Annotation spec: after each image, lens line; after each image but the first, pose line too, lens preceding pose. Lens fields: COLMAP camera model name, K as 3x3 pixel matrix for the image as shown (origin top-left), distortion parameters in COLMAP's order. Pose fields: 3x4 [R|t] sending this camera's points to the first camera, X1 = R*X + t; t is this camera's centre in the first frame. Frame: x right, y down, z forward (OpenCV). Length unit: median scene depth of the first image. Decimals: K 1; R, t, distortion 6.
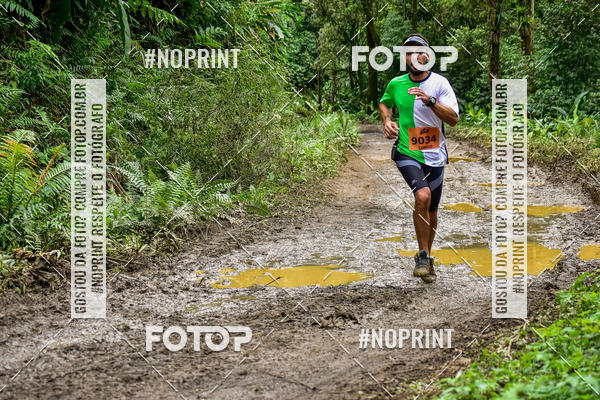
lens RADIAL K [[1693.6, 0, 301.6], [0, 1693.6, 199.6], [0, 0, 1]] dist [-0.020996, -0.004463]
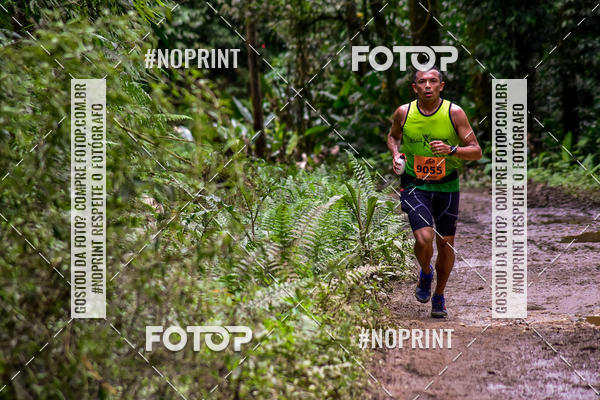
lens RADIAL K [[2205.6, 0, 300.5], [0, 2205.6, 208.0], [0, 0, 1]] dist [1.169109, -0.427482]
pose [[0.998370, -0.056131, 0.010315, 0.038485], [0.056383, 0.998071, -0.025979, -0.089948], [-0.008837, 0.026518, 0.999609, 1.704565]]
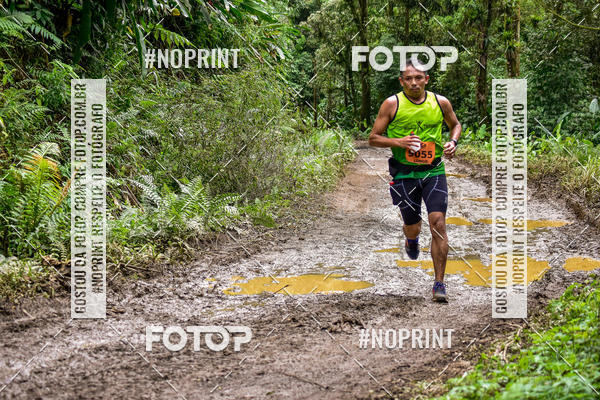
lens RADIAL K [[1623.9, 0, 300.7], [0, 1623.9, 200.2], [0, 0, 1]] dist [-0.115095, 0.118973]
pose [[0.999939, 0.009844, 0.005012, -0.008706], [-0.009811, 0.999931, -0.006442, -0.001230], [-0.005075, 0.006393, 0.999967, -0.024828]]
